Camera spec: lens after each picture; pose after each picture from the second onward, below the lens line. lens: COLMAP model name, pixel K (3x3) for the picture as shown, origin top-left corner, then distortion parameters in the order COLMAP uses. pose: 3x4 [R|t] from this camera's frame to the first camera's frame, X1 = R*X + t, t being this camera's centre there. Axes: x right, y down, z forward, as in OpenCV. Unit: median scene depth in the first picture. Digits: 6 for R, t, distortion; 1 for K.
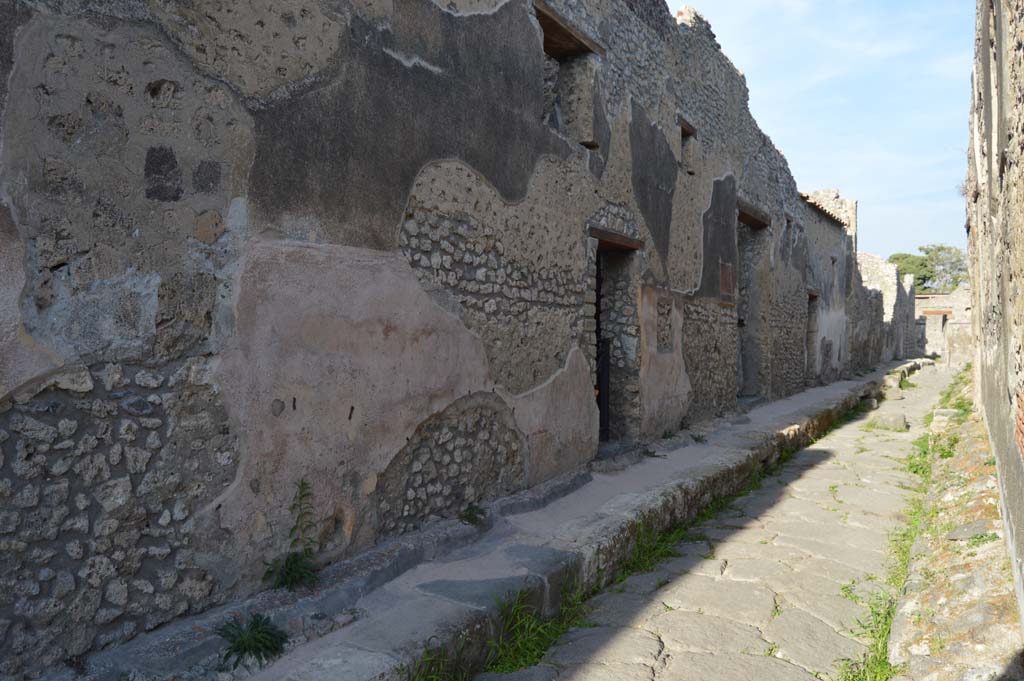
lens RADIAL K [[818.5, 0, 512.5], [0, 818.5, 338.9], [0, 0, 1]] dist [-0.094522, 0.037253]
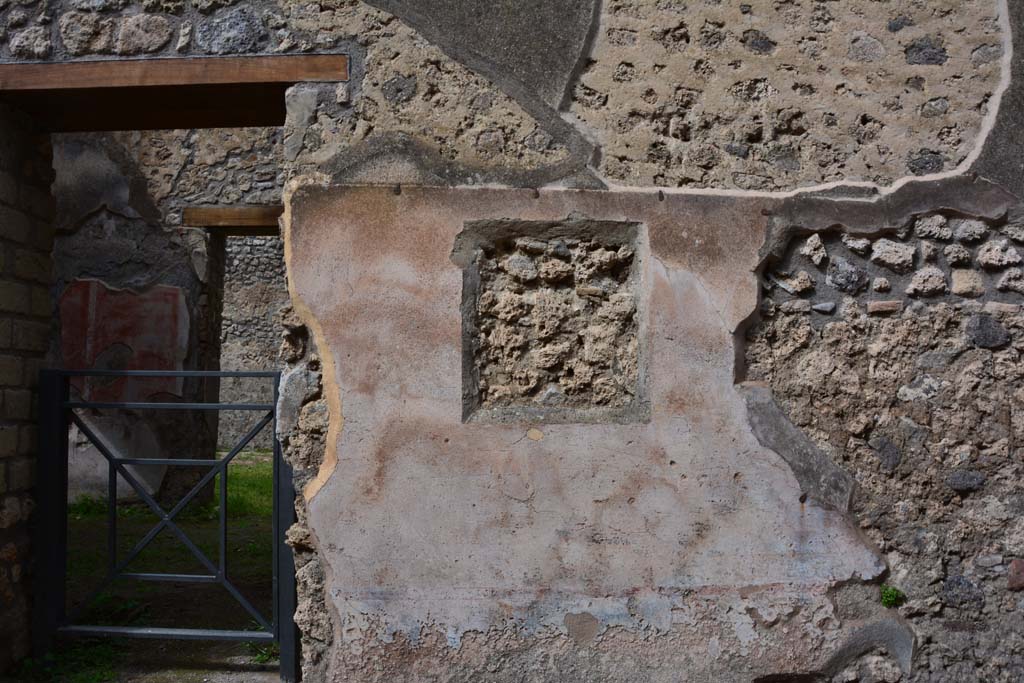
lens RADIAL K [[804.8, 0, 512.0], [0, 804.8, 345.6], [0, 0, 1]] dist [-0.152184, 0.101431]
pose [[0.476651, -0.059689, -0.877064, 0.537660], [-0.002668, 0.997589, -0.069341, 0.013241], [0.879089, 0.035392, 0.475342, 1.111892]]
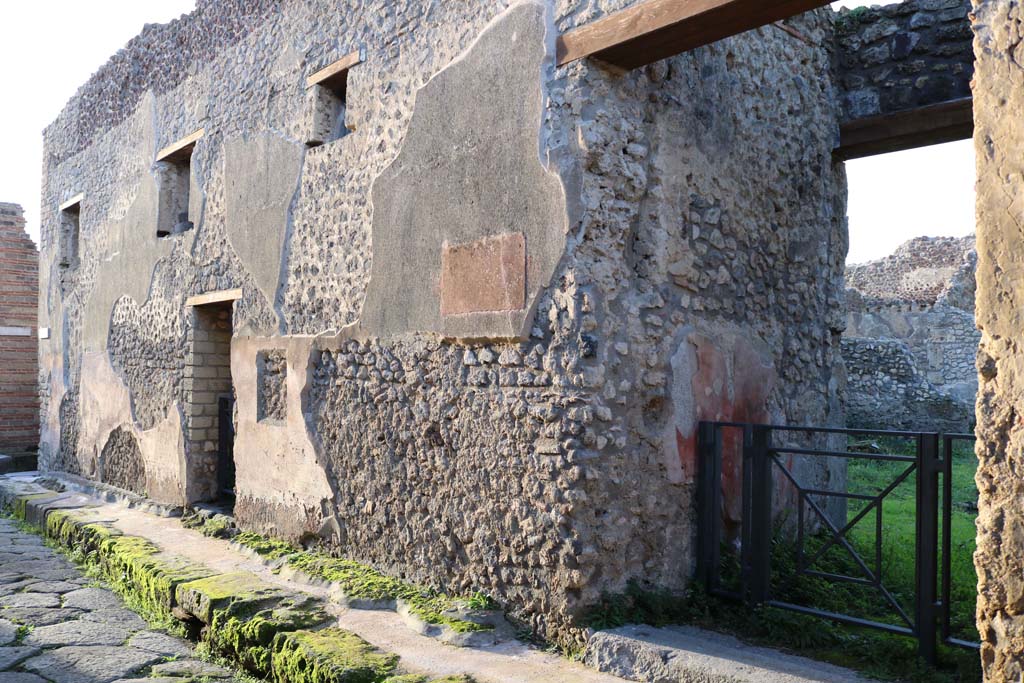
lens RADIAL K [[855.2, 0, 509.3], [0, 855.2, 343.5], [0, 0, 1]] dist [-0.155823, 0.126478]
pose [[-0.333285, -0.047078, -0.941650, 1.080125], [-0.021815, 0.998870, -0.042218, -0.036876], [0.942574, 0.006472, -0.333936, 1.883664]]
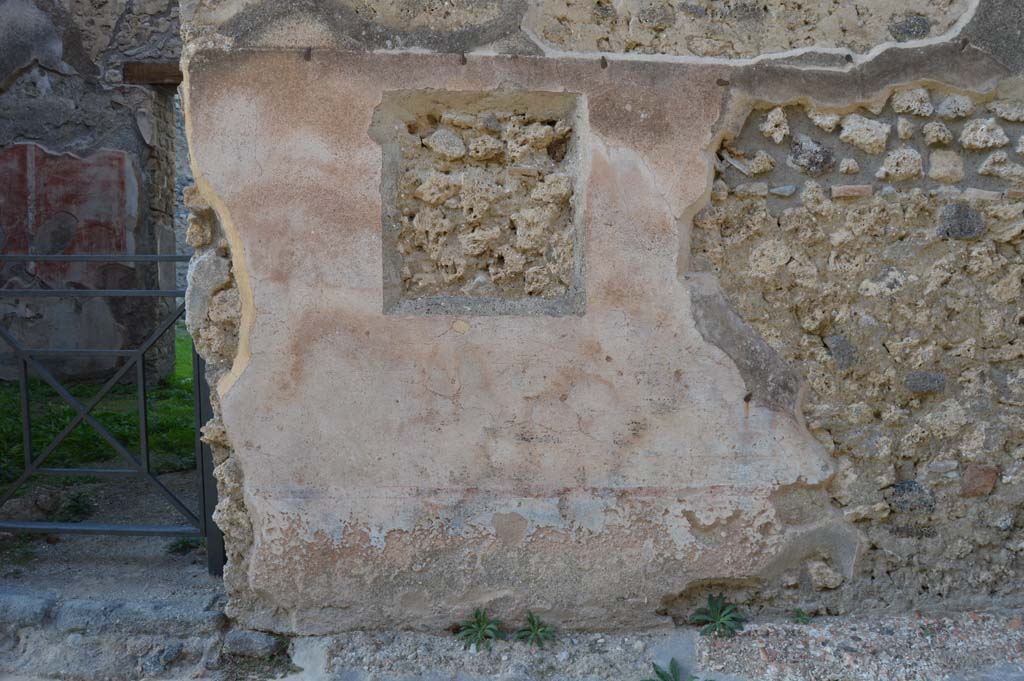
lens RADIAL K [[818.5, 0, 518.7], [0, 818.5, 342.9], [0, 0, 1]] dist [-0.094522, 0.037253]
pose [[0.487313, 0.090573, -0.868518, 0.534041], [-0.009140, 0.995081, 0.098644, 0.001130], [0.873180, -0.040132, 0.485743, 1.146530]]
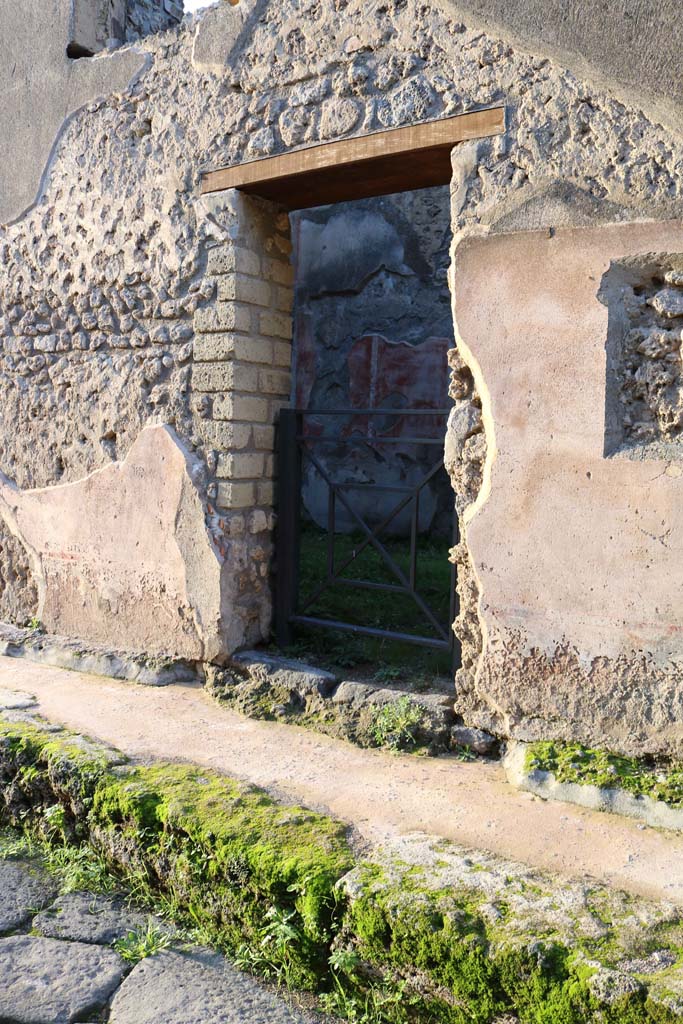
lens RADIAL K [[855.2, 0, 336.9], [0, 855.2, 509.9], [0, 0, 1]] dist [-0.155823, 0.126478]
pose [[-0.105921, 0.066017, -0.992181, 0.608694], [-0.032094, 0.997047, 0.069767, 0.023302], [0.993857, 0.039233, -0.103489, 1.180419]]
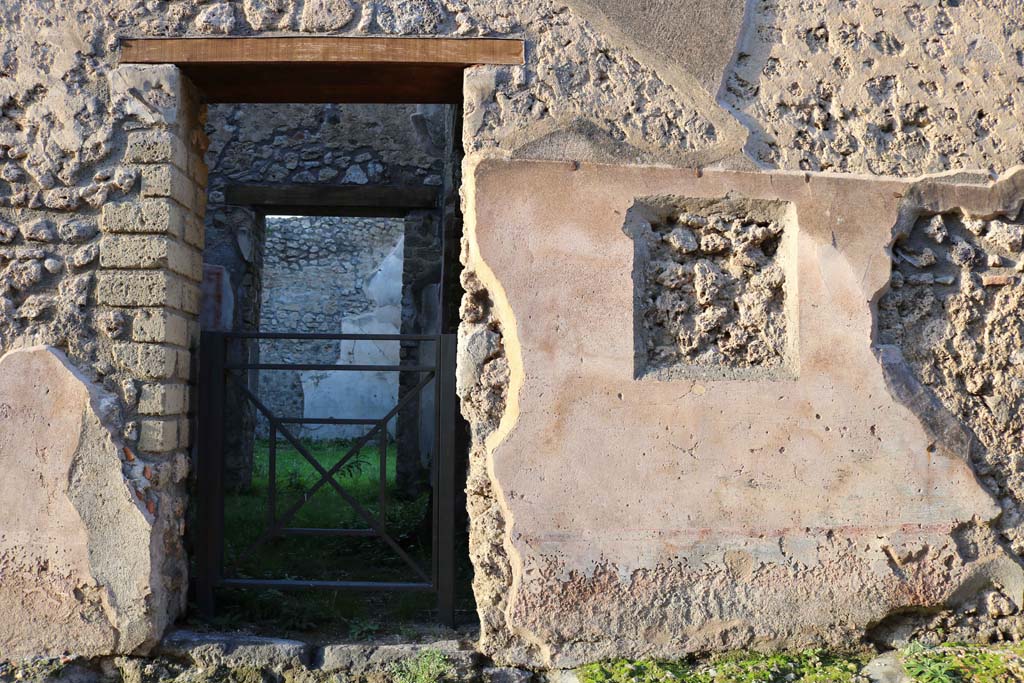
lens RADIAL K [[855.2, 0, 511.4], [0, 855.2, 344.1], [0, 0, 1]] dist [-0.155823, 0.126478]
pose [[0.515383, -0.055310, -0.855173, 0.538513], [-0.009767, 0.997471, -0.070400, 0.034873], [0.856904, 0.044635, 0.513540, 1.000679]]
